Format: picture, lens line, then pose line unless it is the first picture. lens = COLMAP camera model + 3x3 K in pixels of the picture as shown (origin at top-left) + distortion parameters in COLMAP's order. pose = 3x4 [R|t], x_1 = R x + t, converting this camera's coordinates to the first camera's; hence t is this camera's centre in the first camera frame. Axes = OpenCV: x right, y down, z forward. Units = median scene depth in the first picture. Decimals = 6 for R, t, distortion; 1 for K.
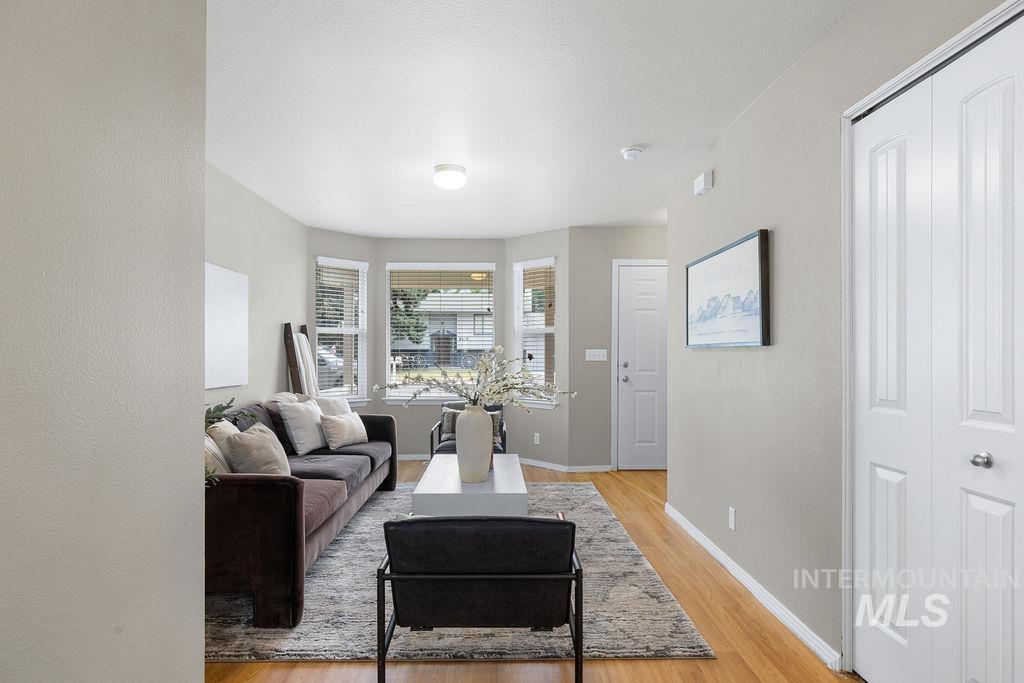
lens RADIAL K [[557.3, 0, 514.6], [0, 557.3, 347.0], [0, 0, 1]] dist [0.008932, 0.000711]
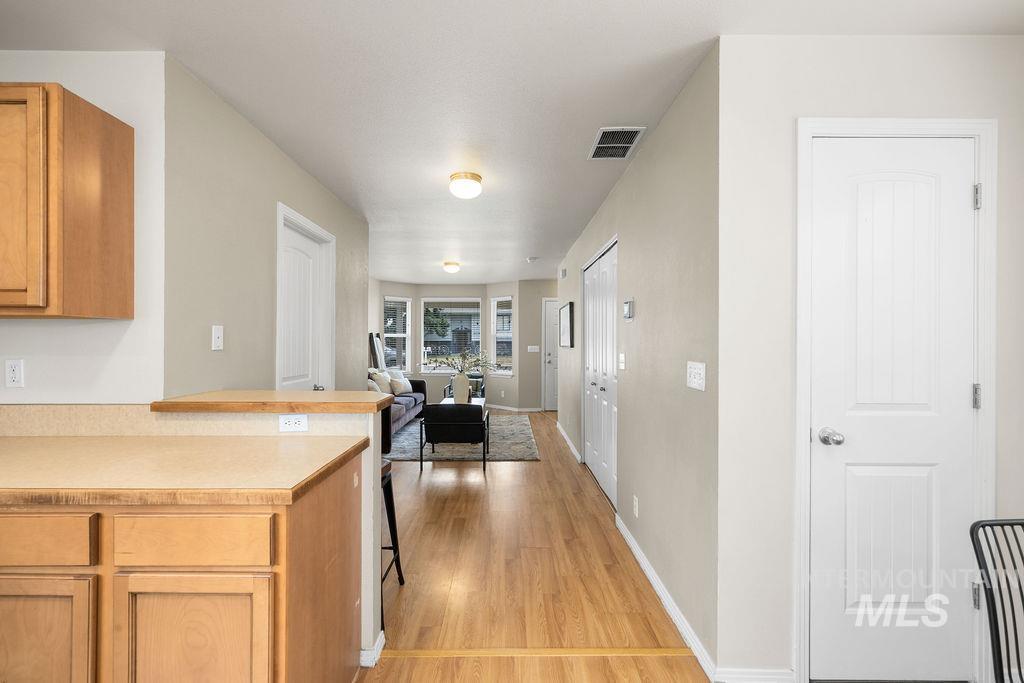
lens RADIAL K [[439.7, 0, 508.4], [0, 439.7, 338.9], [0, 0, 1]] dist [0.002745, 0.000270]
pose [[0.999625, 0.000215, -0.027395, 0.103733], [-0.000151, 0.999997, 0.002318, -0.022470], [0.027395, -0.002313, 0.999622, -0.475378]]
